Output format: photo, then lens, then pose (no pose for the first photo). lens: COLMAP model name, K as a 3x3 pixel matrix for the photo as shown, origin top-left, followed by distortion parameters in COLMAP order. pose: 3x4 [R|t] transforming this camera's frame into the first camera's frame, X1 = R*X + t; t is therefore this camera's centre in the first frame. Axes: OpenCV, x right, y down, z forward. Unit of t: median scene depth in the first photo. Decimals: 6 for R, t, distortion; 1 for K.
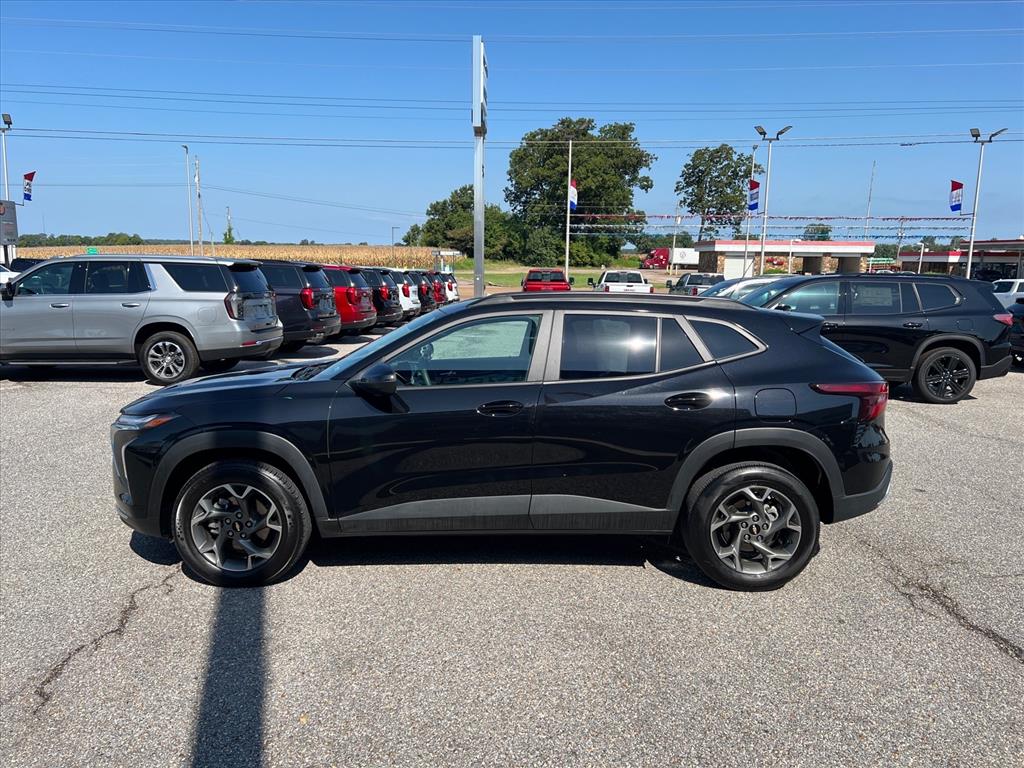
lens RADIAL K [[790.2, 0, 512.0], [0, 790.2, 384.0], [0, 0, 1]] dist [-0.005758, -0.014328]
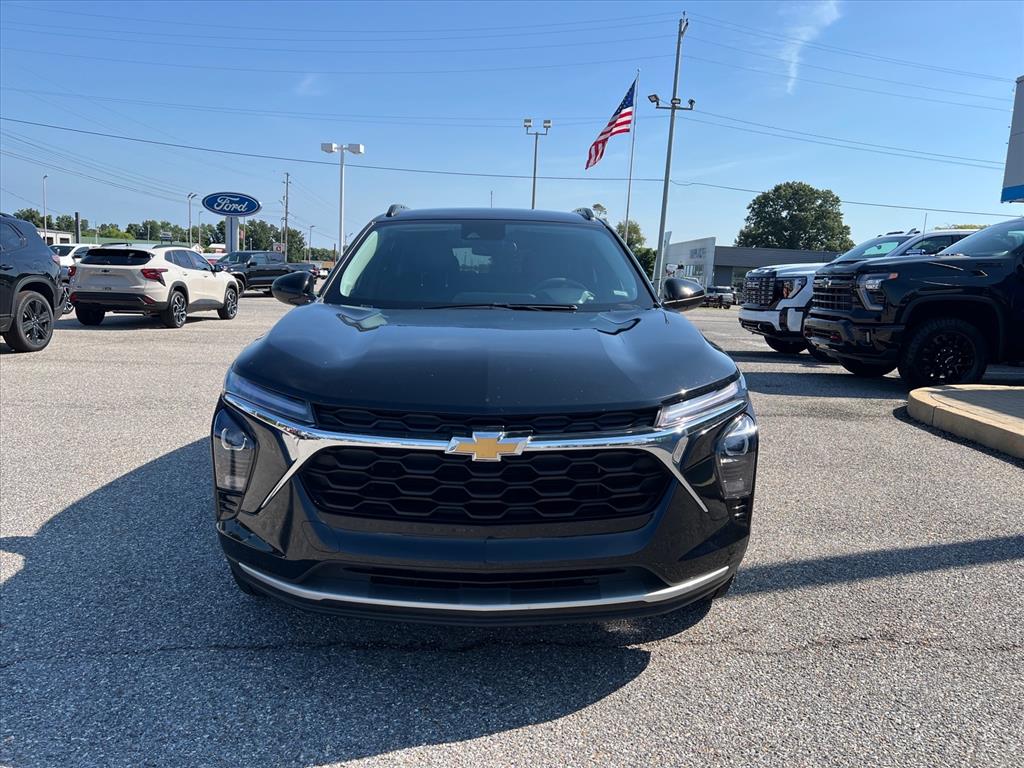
lens RADIAL K [[790.2, 0, 512.0], [0, 790.2, 384.0], [0, 0, 1]] dist [-0.005758, -0.014328]
pose [[-0.016226, -0.168040, 0.985647, -0.966774], [0.118815, 0.978468, 0.168772, -0.068237], [-0.992784, 0.119848, 0.004089, 1.078411]]
